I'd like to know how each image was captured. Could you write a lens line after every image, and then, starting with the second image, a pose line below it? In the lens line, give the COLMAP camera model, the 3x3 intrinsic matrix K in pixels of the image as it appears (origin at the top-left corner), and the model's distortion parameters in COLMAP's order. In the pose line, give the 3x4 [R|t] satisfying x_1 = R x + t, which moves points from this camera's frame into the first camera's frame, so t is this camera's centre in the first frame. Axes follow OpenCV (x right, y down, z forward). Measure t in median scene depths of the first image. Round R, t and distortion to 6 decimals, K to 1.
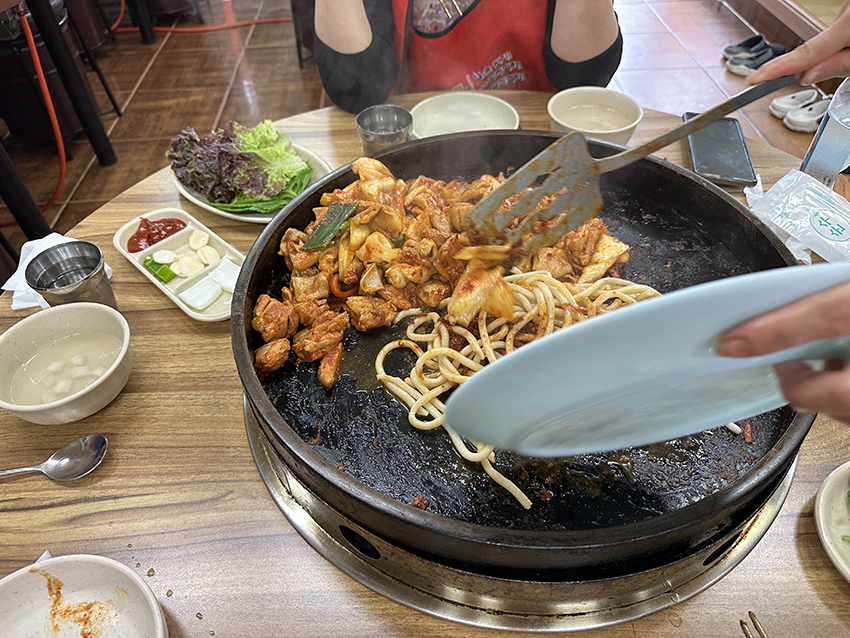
lens RADIAL K [[591.6, 0, 421.6], [0, 591.6, 331.6], [0, 0, 1]] dist [-0.002540, -0.006042]
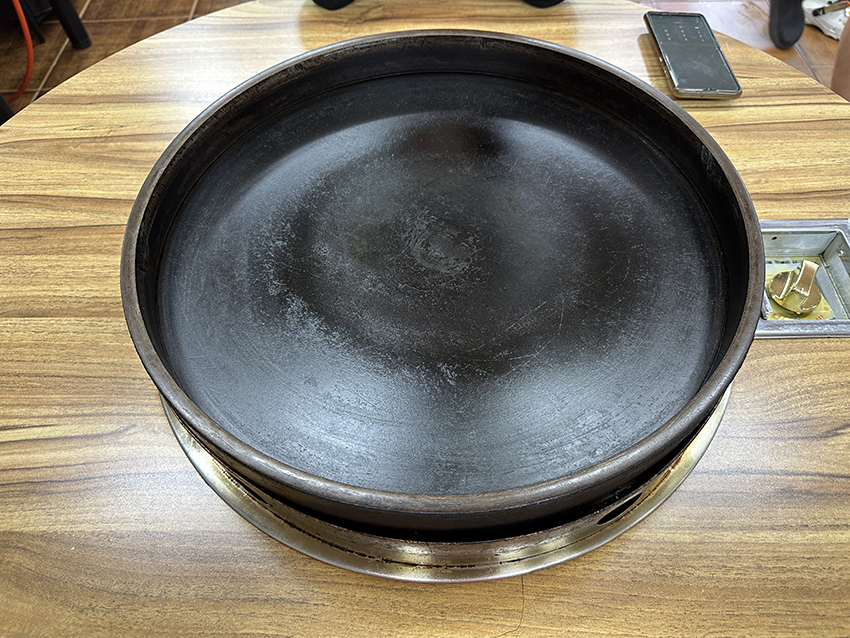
lens RADIAL K [[590.1, 0, 424.5], [0, 590.1, 313.0], [0, 0, 1]] dist [-0.006568, -0.005674]
pose [[0.999320, 0.029353, -0.022319, 0.121979], [-0.025632, 0.988077, 0.151809, -0.051082], [0.026509, -0.151134, 0.988158, 0.054876]]
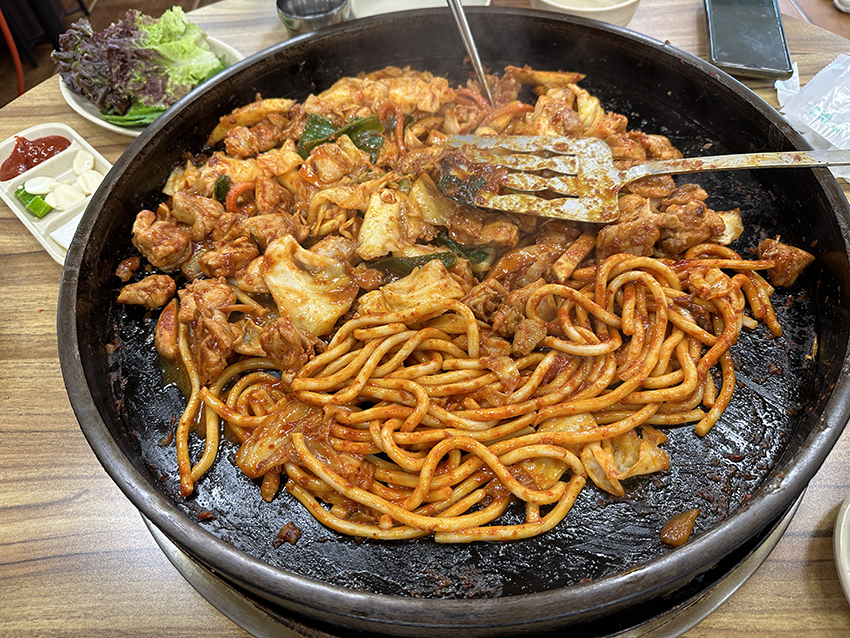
lens RADIAL K [[583.6, 0, 425.0], [0, 583.6, 319.0], [0, 0, 1]] dist [-0.021890, 0.001999]
pose [[0.999059, -0.005038, -0.043074, 0.119693], [0.010911, 0.990482, 0.137208, -0.043863], [0.041973, -0.137548, 0.989605, 0.191955]]
